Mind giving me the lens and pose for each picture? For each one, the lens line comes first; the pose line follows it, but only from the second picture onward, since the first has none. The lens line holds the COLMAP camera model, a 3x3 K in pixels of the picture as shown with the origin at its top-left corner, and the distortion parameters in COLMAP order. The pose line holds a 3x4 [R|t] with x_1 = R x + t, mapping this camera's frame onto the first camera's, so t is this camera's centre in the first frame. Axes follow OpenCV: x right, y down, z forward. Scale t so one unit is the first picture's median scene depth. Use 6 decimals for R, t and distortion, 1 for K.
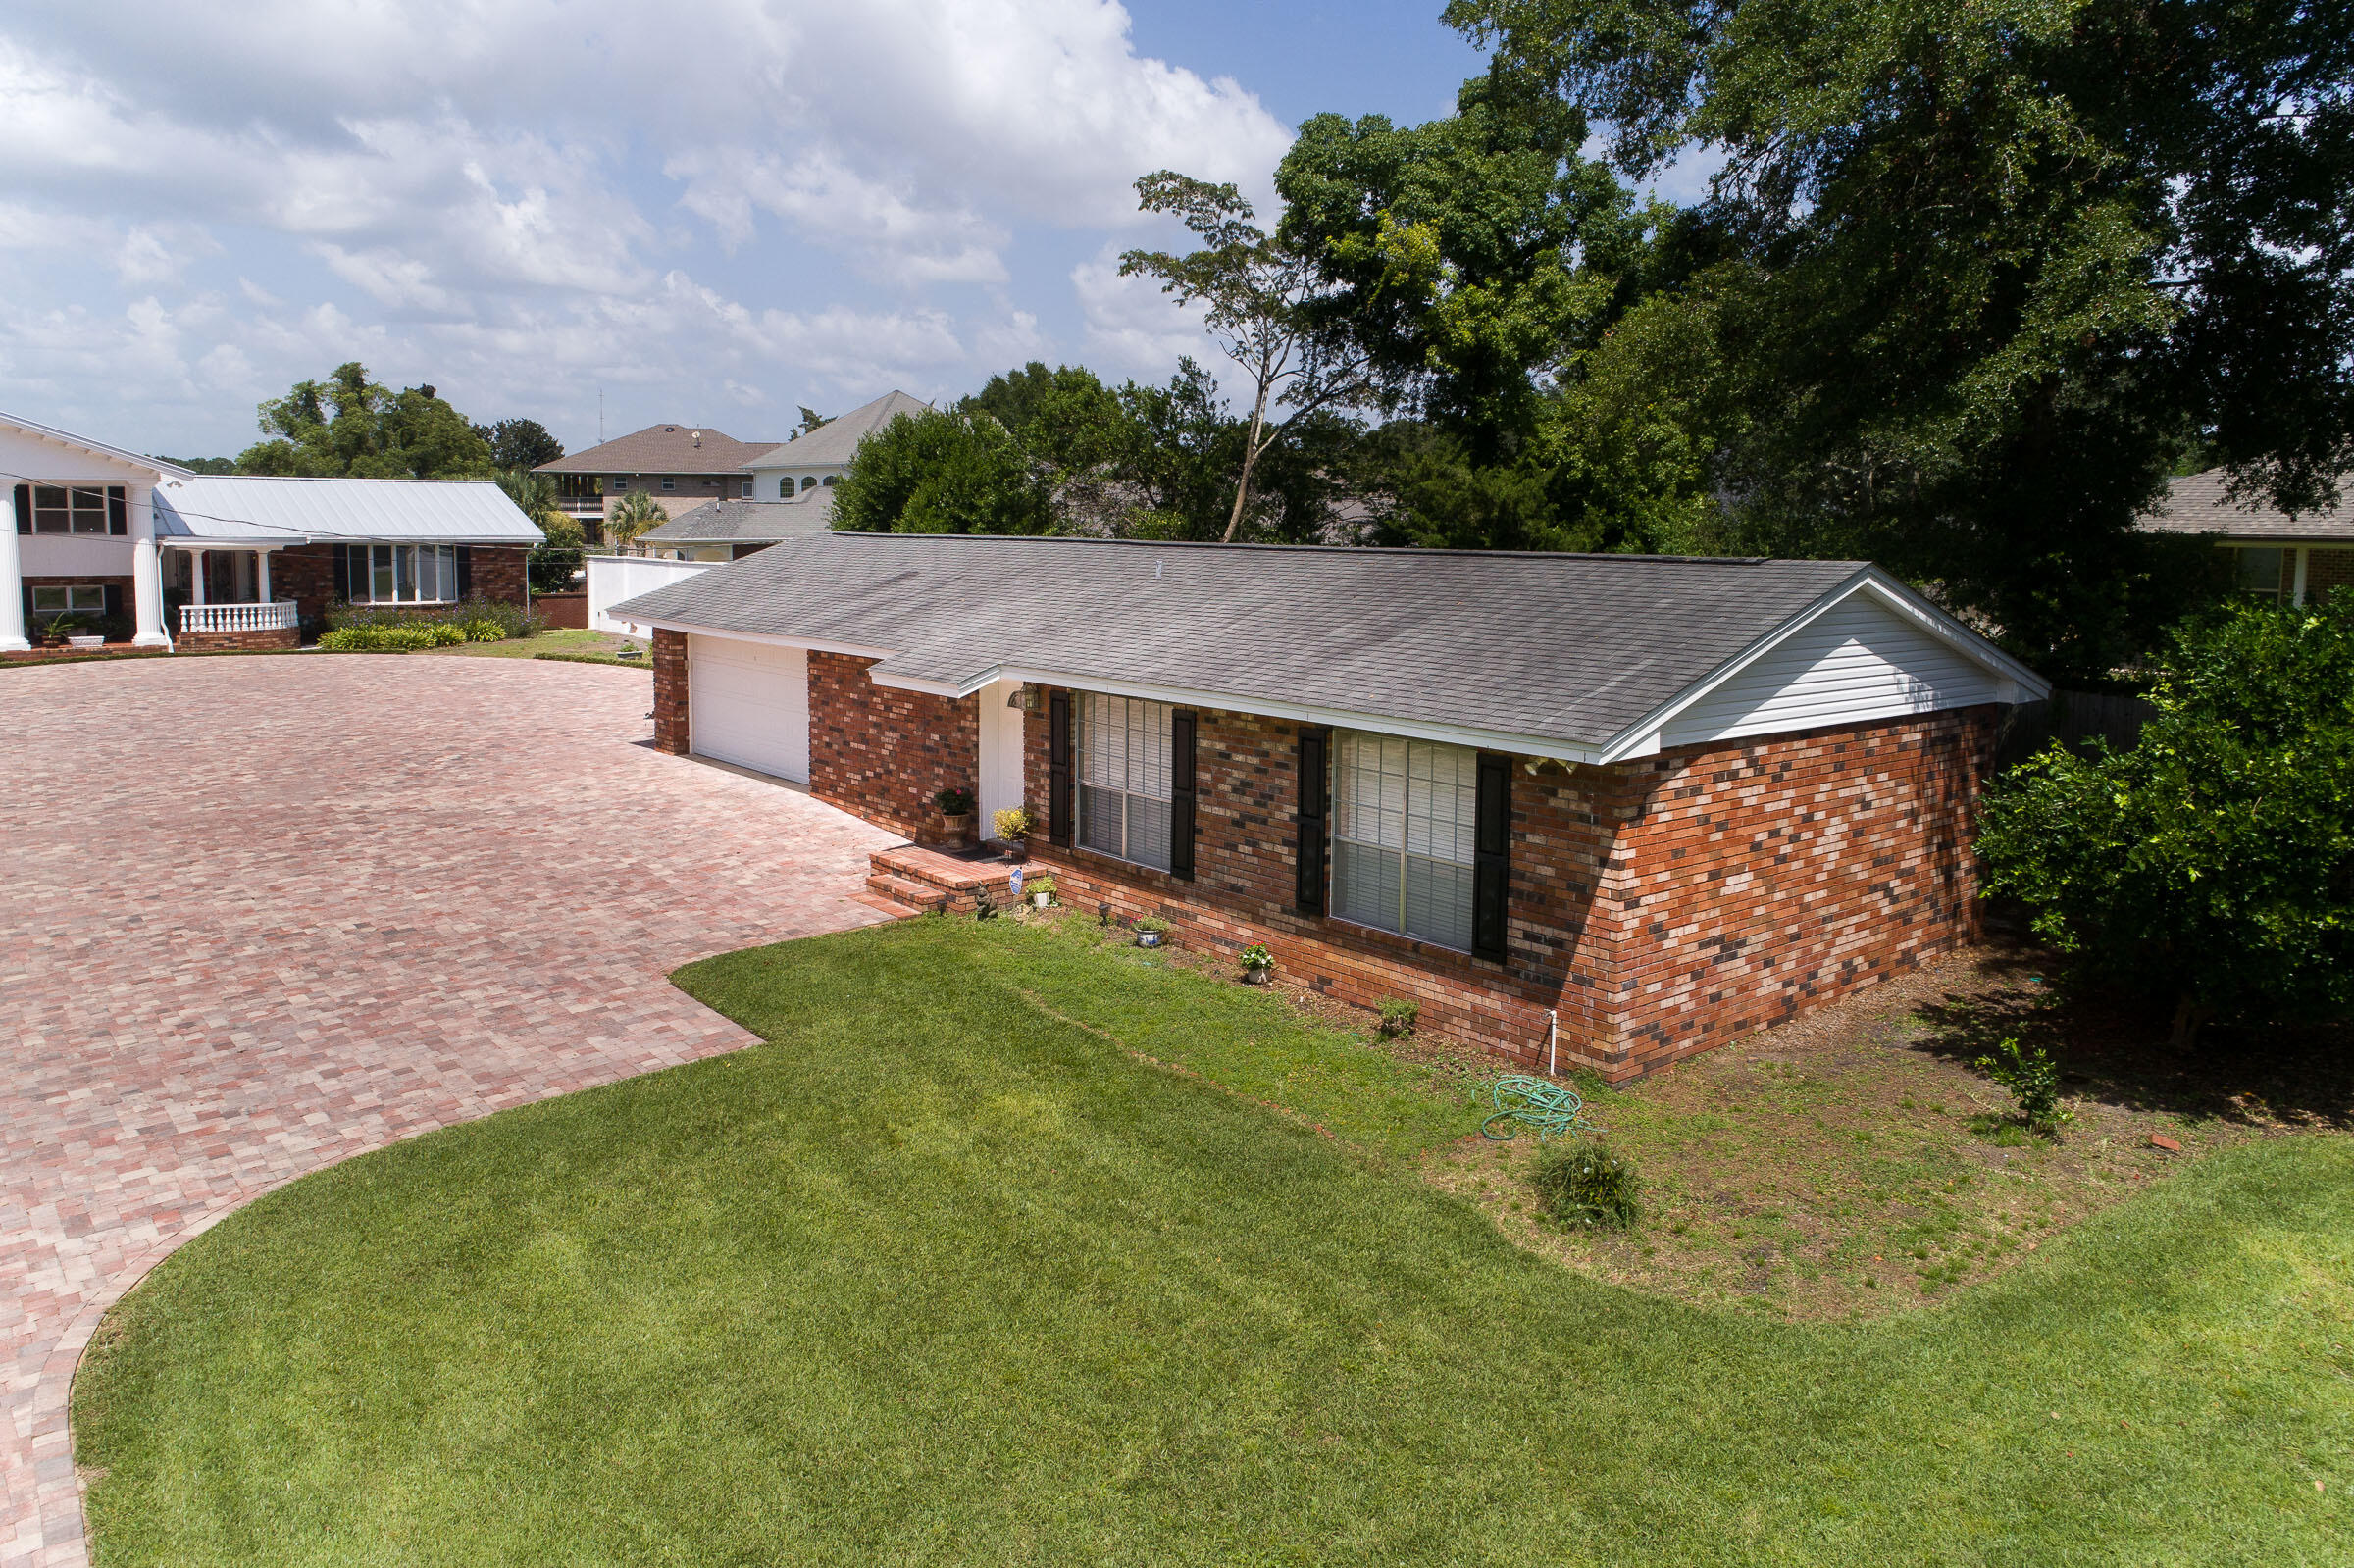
lens RADIAL K [[1668.7, 0, 1200.7], [0, 1668.7, 733.0], [0, 0, 1]] dist [0.004927, 0.008447]
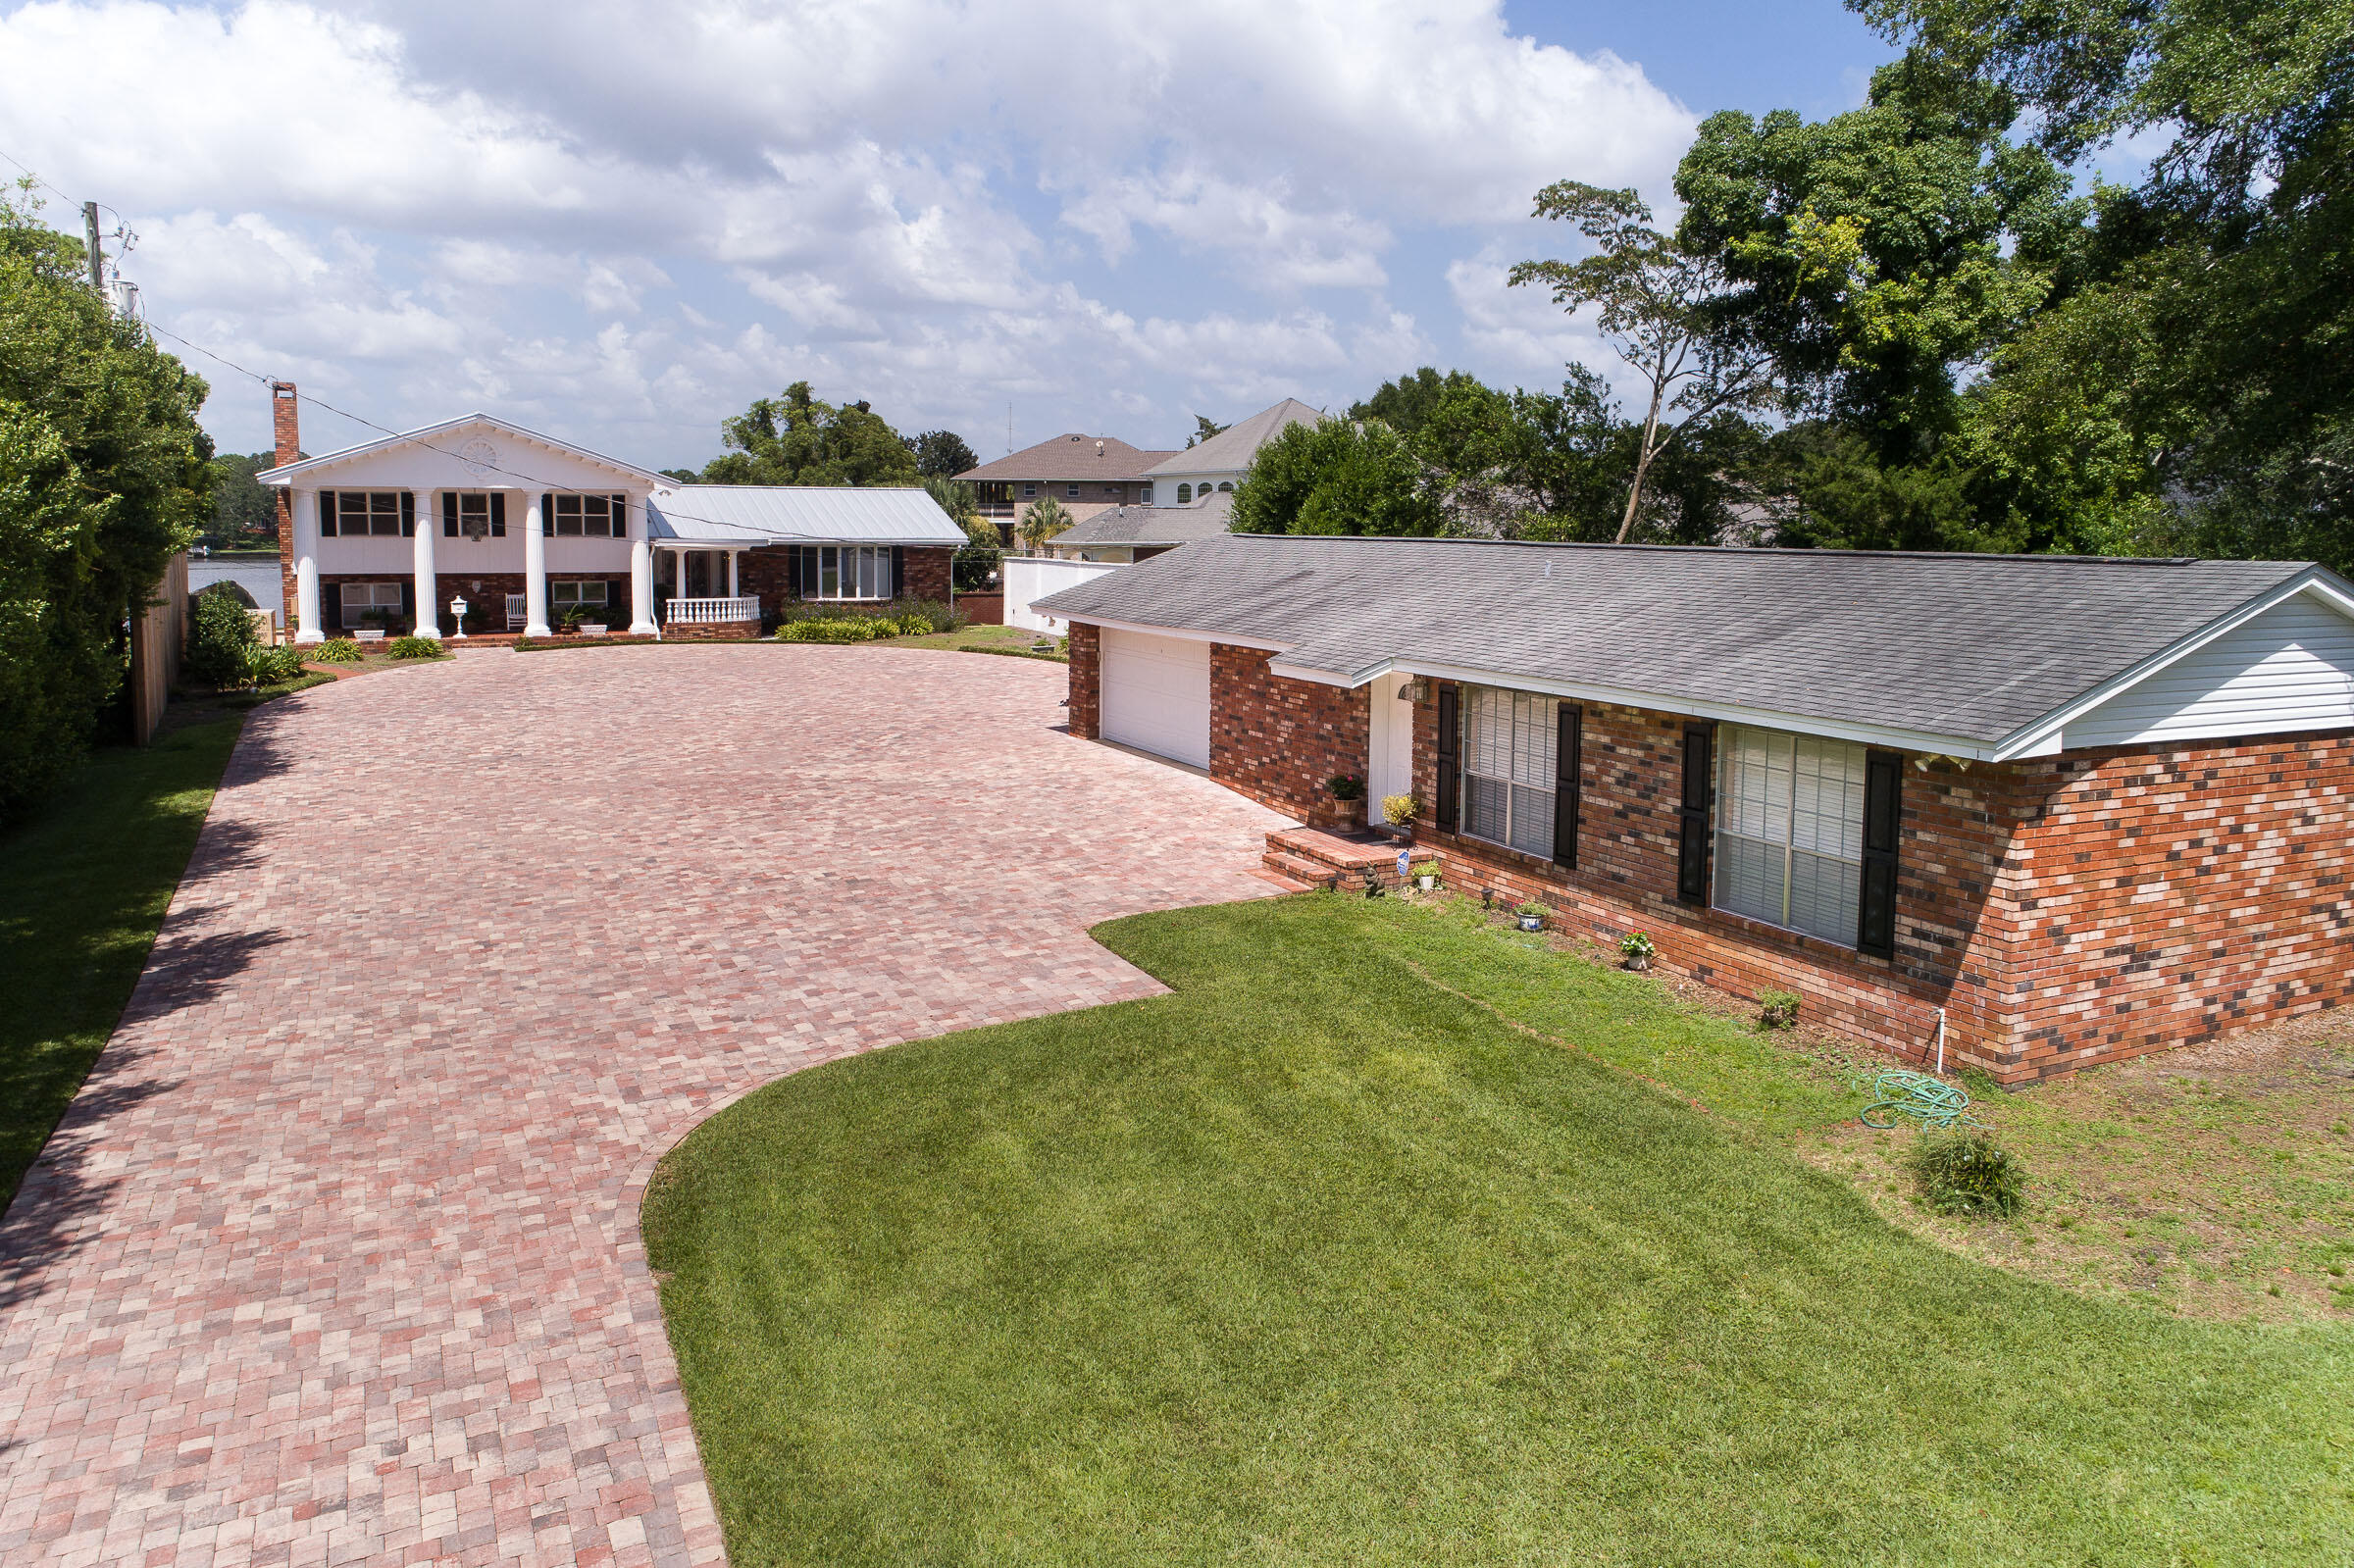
lens RADIAL K [[1668.7, 0, 1196.2], [0, 1668.7, 686.5], [0, 0, 1]] dist [0.004927, 0.008447]
pose [[0.973063, 0.022558, -0.229432, 0.001856], [-0.029531, 0.999199, -0.027006, 0.011734], [0.228639, 0.033054, 0.972950, -0.067809]]
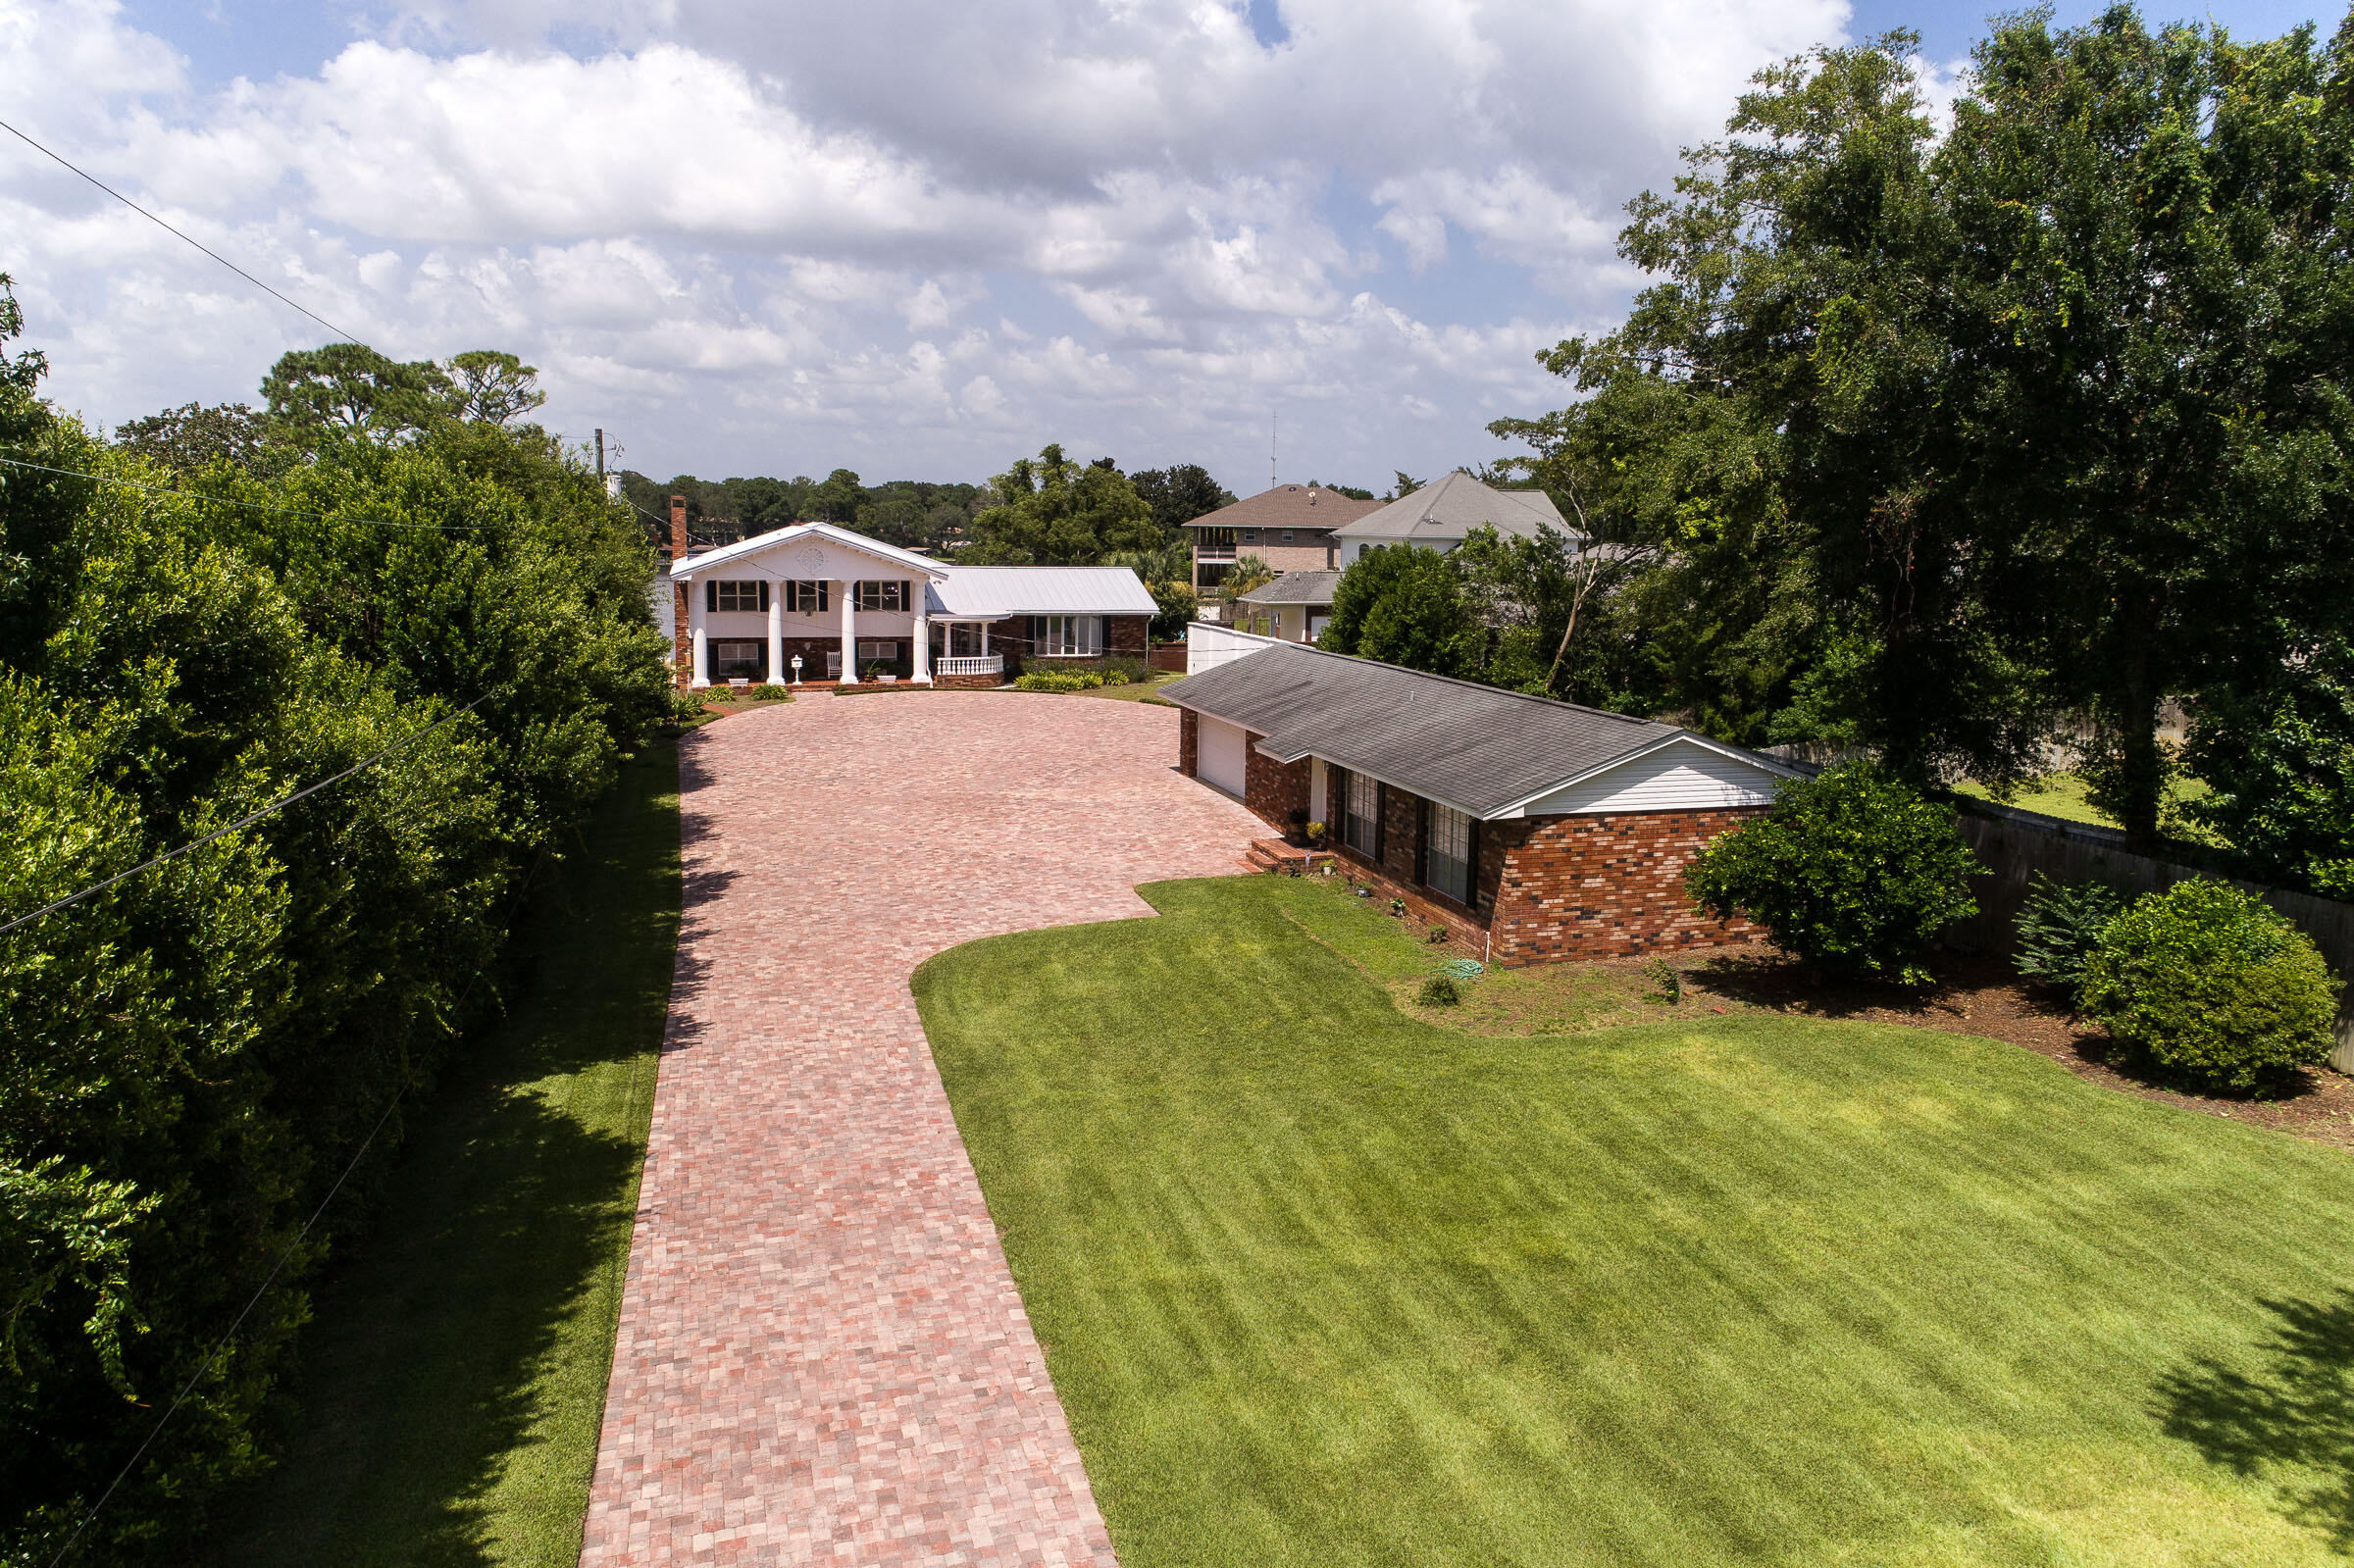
lens RADIAL K [[1668.7, 0, 1186.2], [0, 1668.7, 774.7], [0, 0, 1]] dist [0.004927, 0.008447]
pose [[0.921200, 0.062414, -0.384051, 0.565950], [-0.054604, 0.998020, 0.031218, -0.070307], [0.385239, -0.007787, 0.922784, -0.966494]]
